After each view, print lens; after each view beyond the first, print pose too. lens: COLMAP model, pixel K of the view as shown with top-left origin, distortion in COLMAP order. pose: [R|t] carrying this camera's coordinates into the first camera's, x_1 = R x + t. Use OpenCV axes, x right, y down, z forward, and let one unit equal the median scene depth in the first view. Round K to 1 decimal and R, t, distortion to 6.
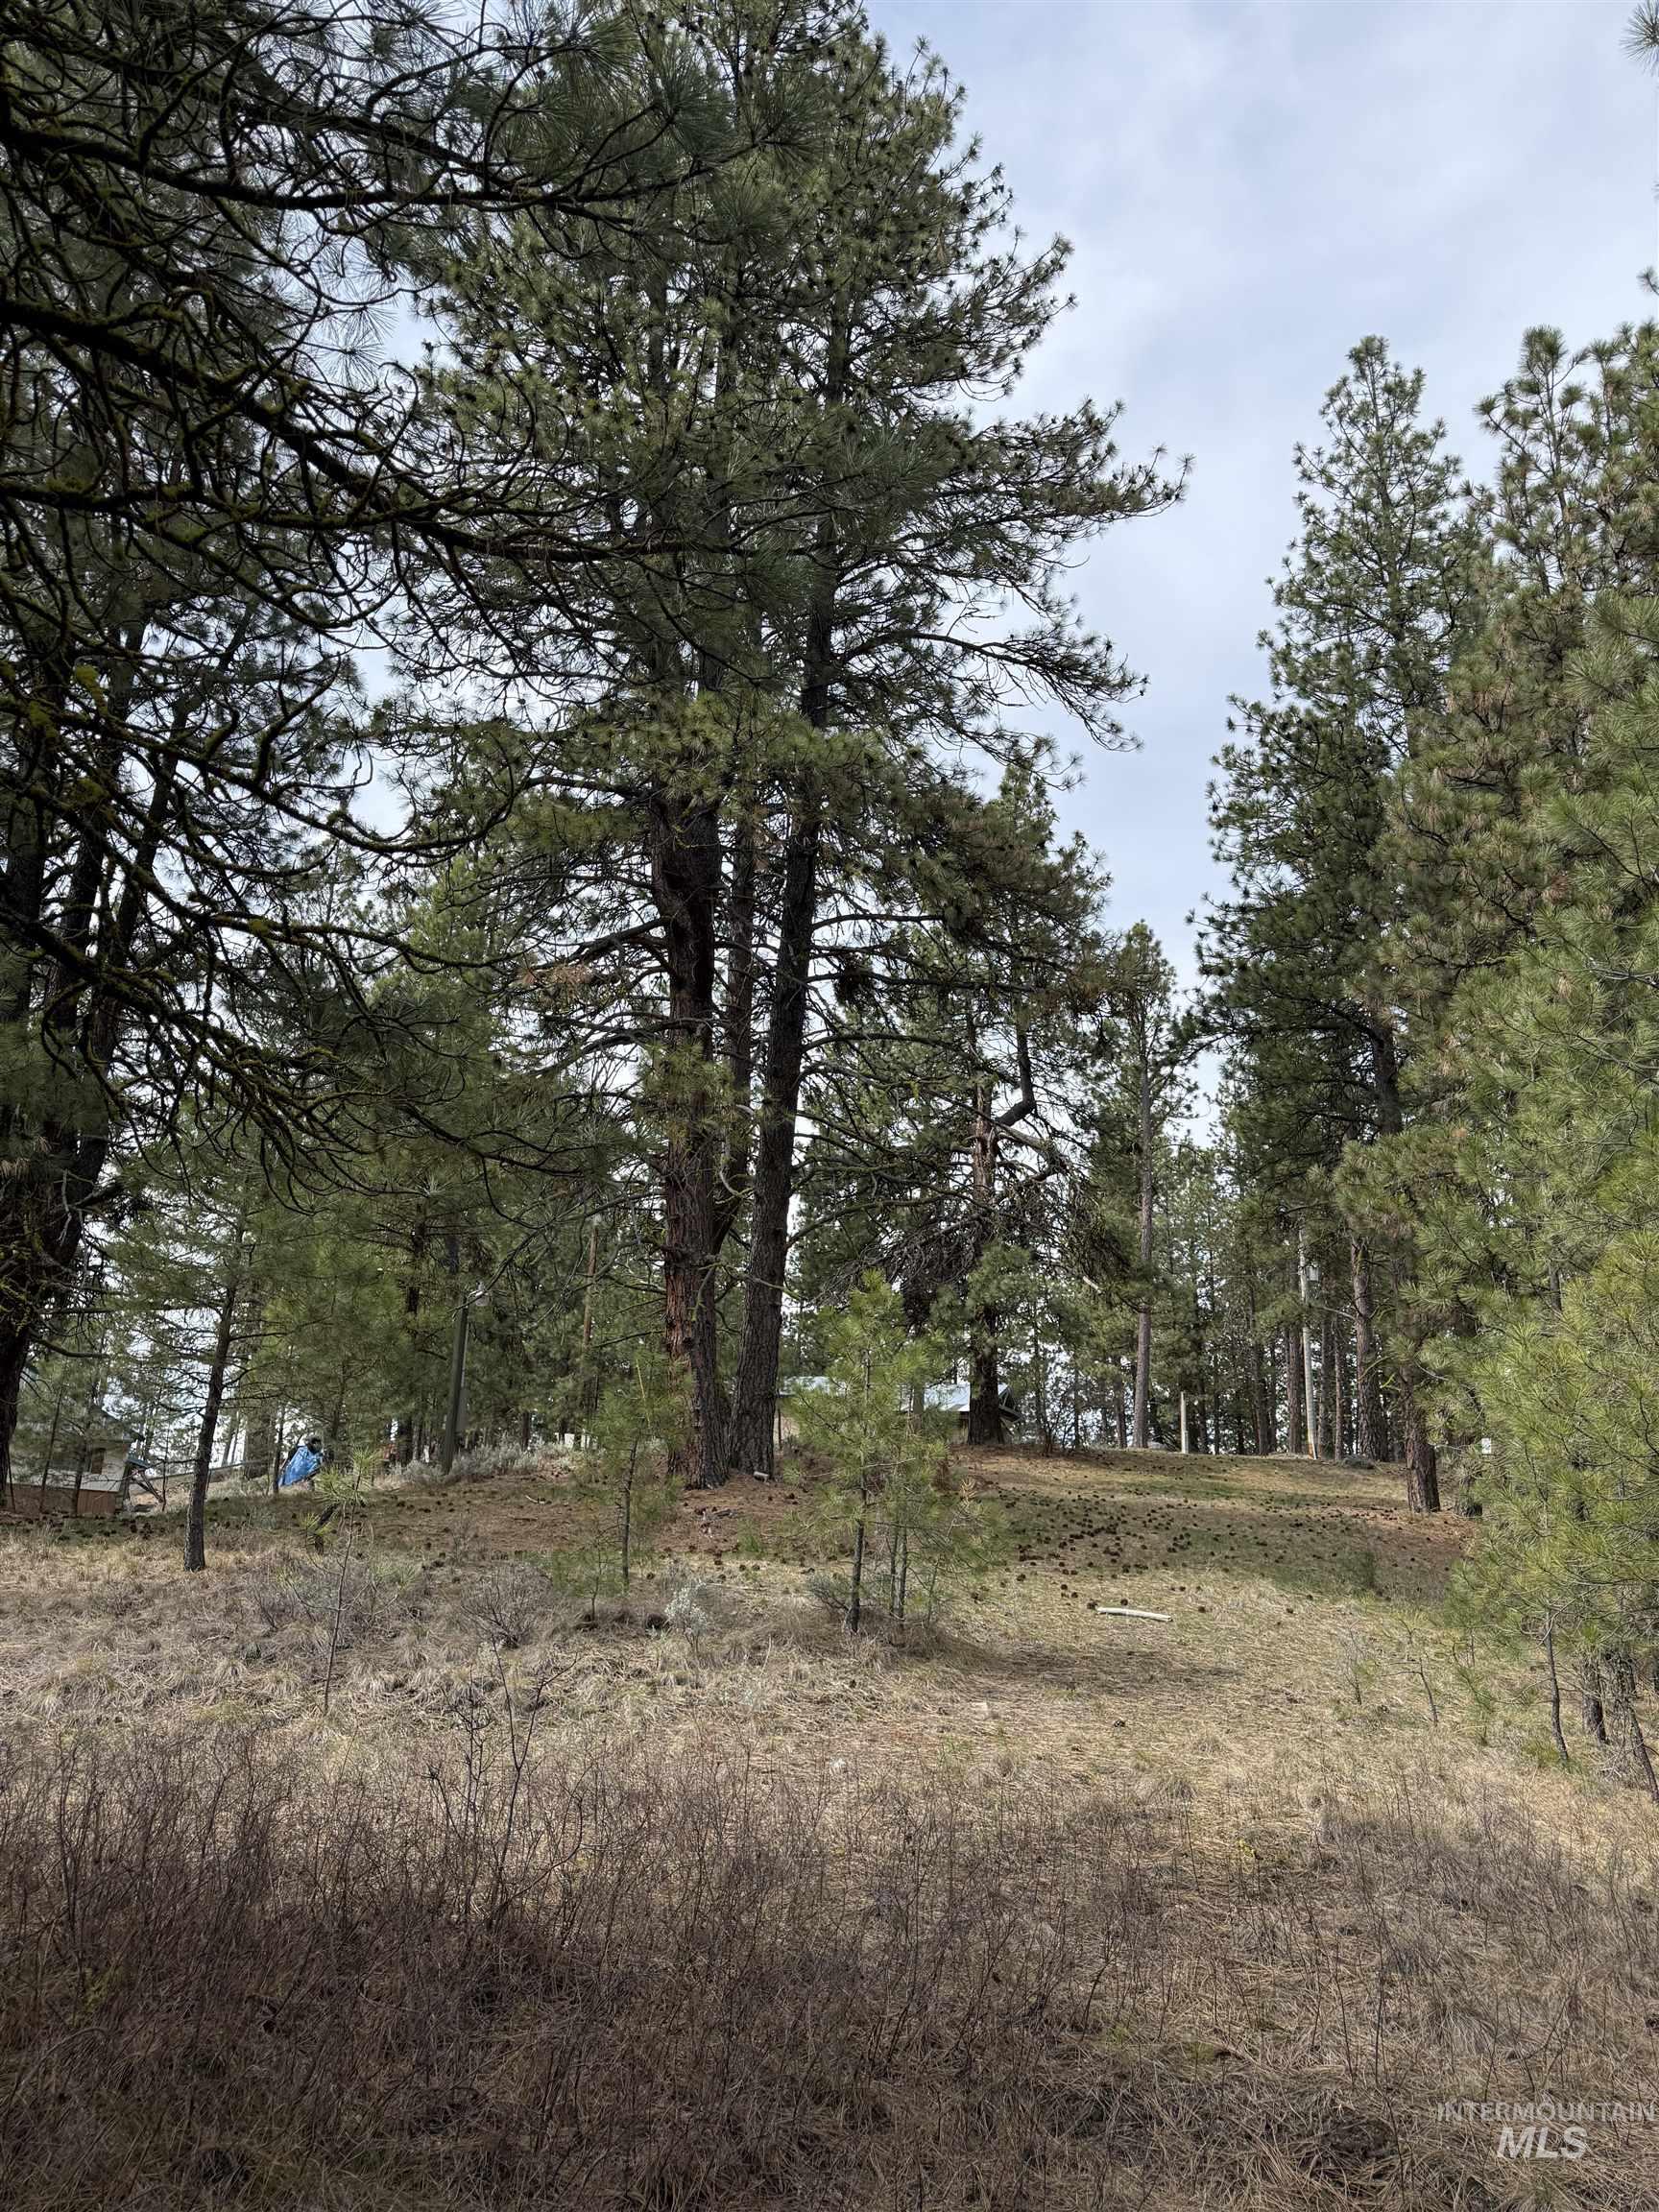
lens RADIAL K [[1513.9, 0, 829.7], [0, 1513.9, 1111.4], [0, 0, 1]] dist [0.081348, -0.132113]
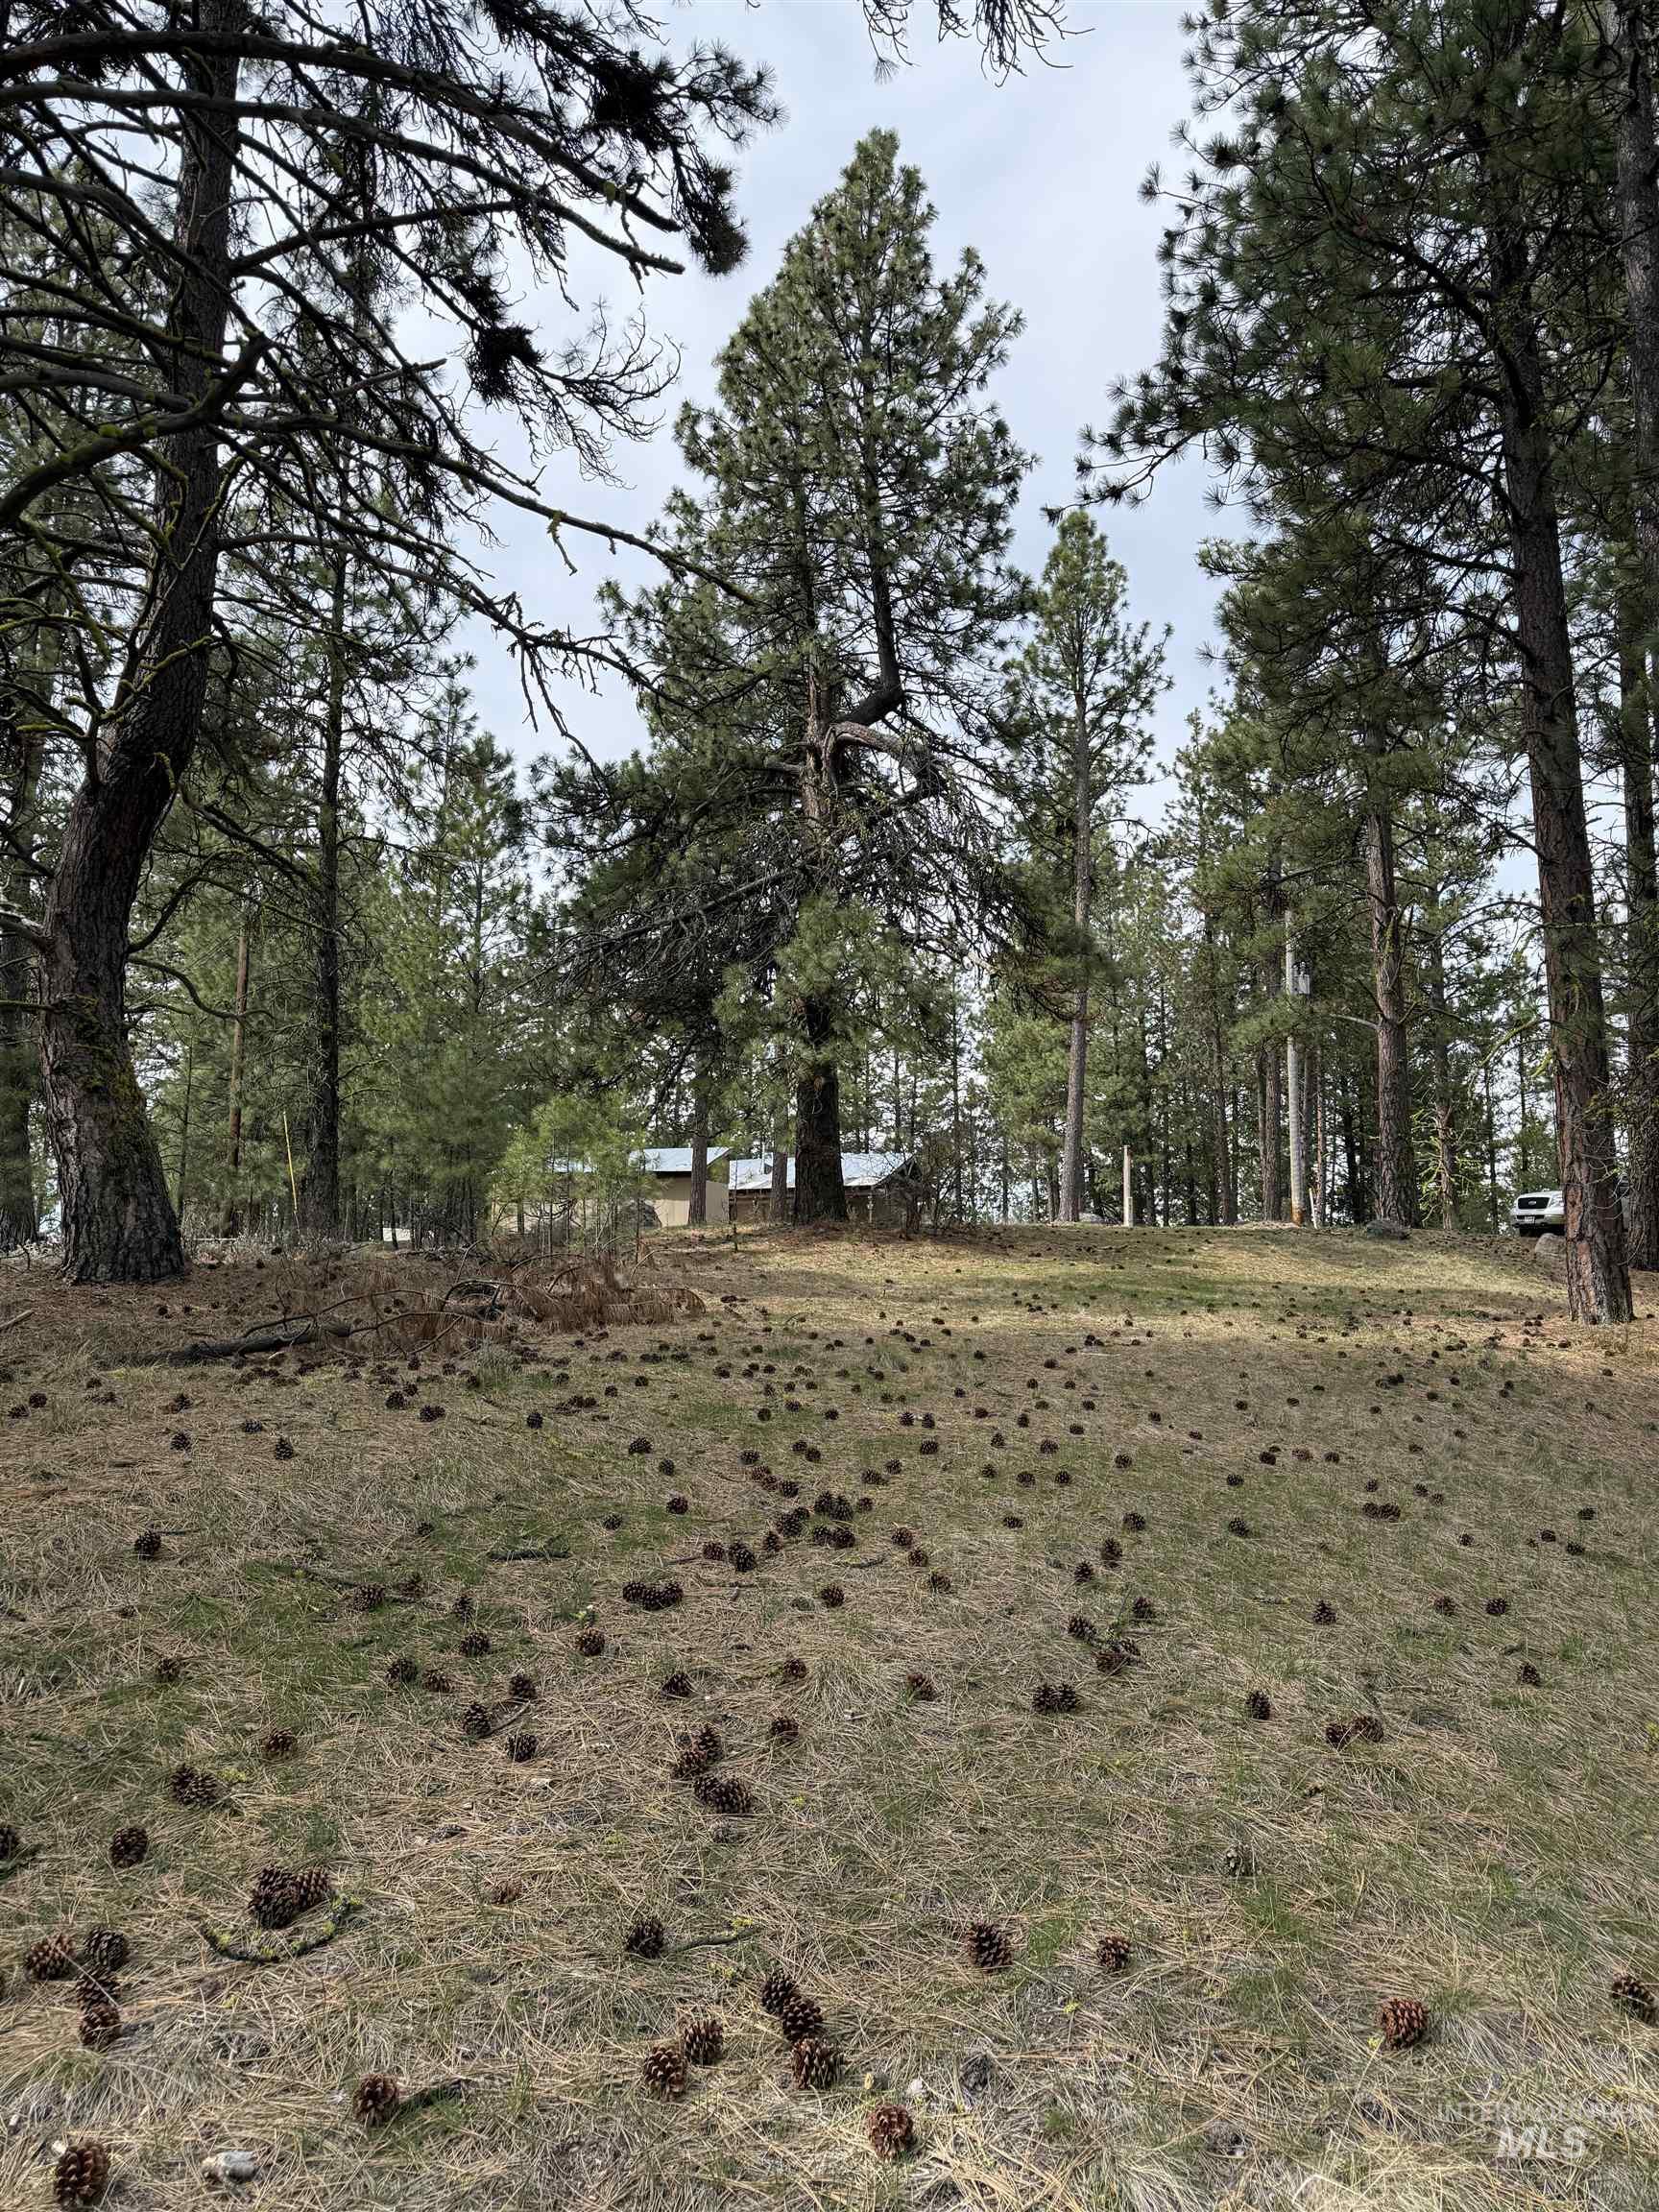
lens RADIAL K [[1542.3, 0, 829.4], [0, 1542.3, 1163.0], [0, 0, 1]] dist [0.006953, -0.041553]
pose [[0.999062, -0.027229, 0.033656, 0.054659], [0.021048, 0.984872, 0.172003, 0.053241], [-0.037830, -0.171134, 0.984521, 0.234730]]
